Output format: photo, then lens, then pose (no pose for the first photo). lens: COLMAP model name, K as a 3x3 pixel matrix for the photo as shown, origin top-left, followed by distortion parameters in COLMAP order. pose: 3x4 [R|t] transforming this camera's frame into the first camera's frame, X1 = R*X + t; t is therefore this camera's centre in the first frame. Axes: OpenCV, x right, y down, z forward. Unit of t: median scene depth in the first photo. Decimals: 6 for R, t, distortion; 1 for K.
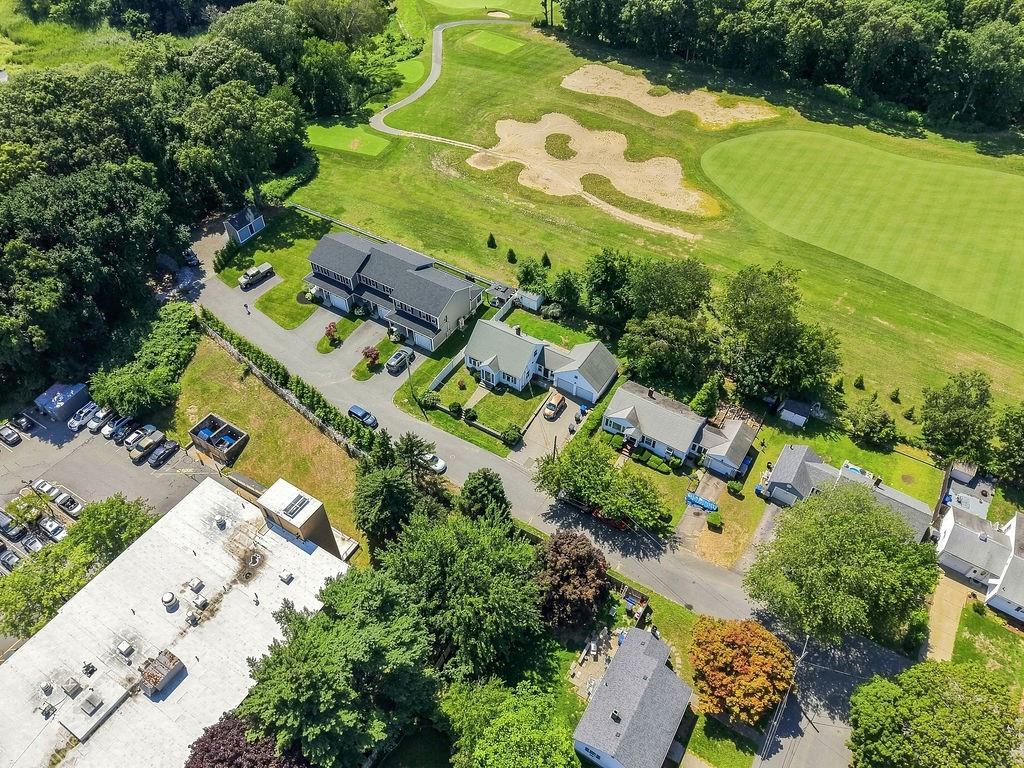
lens RADIAL K [[689.9, 0, 512.0], [0, 689.9, 384.0], [0, 0, 1]] dist [0.001157, -0.000586]
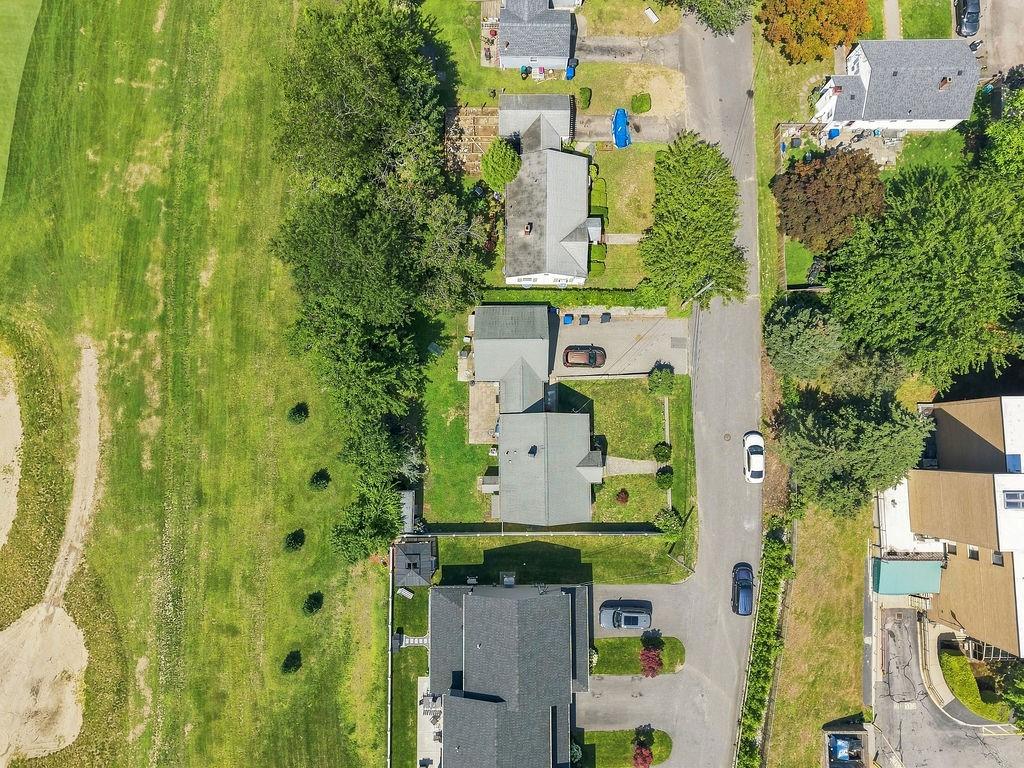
lens RADIAL K [[689.9, 0, 512.0], [0, 689.9, 384.0], [0, 0, 1]] dist [0.001157, -0.000586]
pose [[-0.534315, -0.842149, 0.072743, 0.026687], [0.616415, -0.329312, 0.715253, -0.480408], [-0.578395, 0.427011, 0.695070, 0.527289]]
